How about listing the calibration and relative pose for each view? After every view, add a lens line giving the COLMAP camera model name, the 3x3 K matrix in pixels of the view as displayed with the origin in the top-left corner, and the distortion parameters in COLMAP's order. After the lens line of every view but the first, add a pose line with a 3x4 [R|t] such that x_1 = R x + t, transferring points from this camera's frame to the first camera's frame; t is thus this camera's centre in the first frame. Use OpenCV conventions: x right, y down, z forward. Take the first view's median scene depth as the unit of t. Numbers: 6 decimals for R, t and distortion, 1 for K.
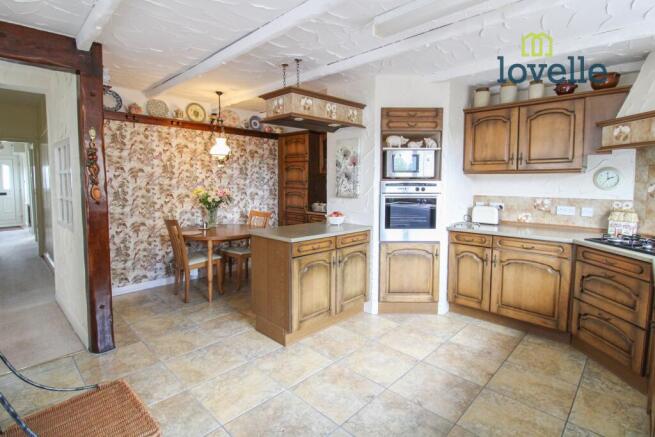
lens RADIAL K [[323.1, 0, 330.0], [0, 323.1, 204.9], [0, 0, 1]] dist [-0.002643, -0.000815]
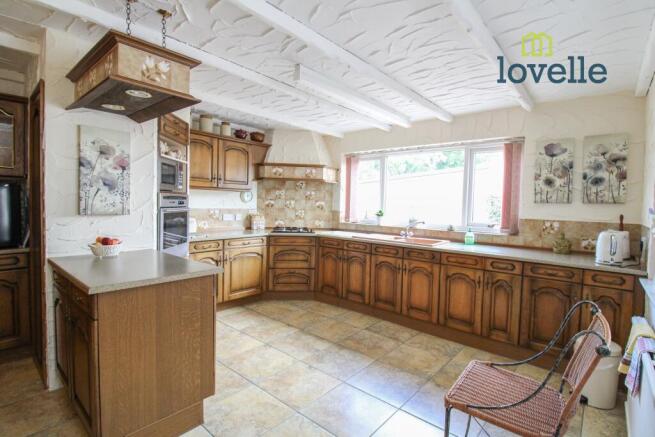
lens RADIAL K [[323.3, 0, 327.5], [0, 323.3, 218.5], [0, 0, 1]] dist [-0.001877, -0.000410]
pose [[-0.054517, -0.051660, 0.997176, -0.723875], [0.047211, 0.997410, 0.054254, -0.034135], [-0.997396, 0.050036, -0.051937, 0.633432]]
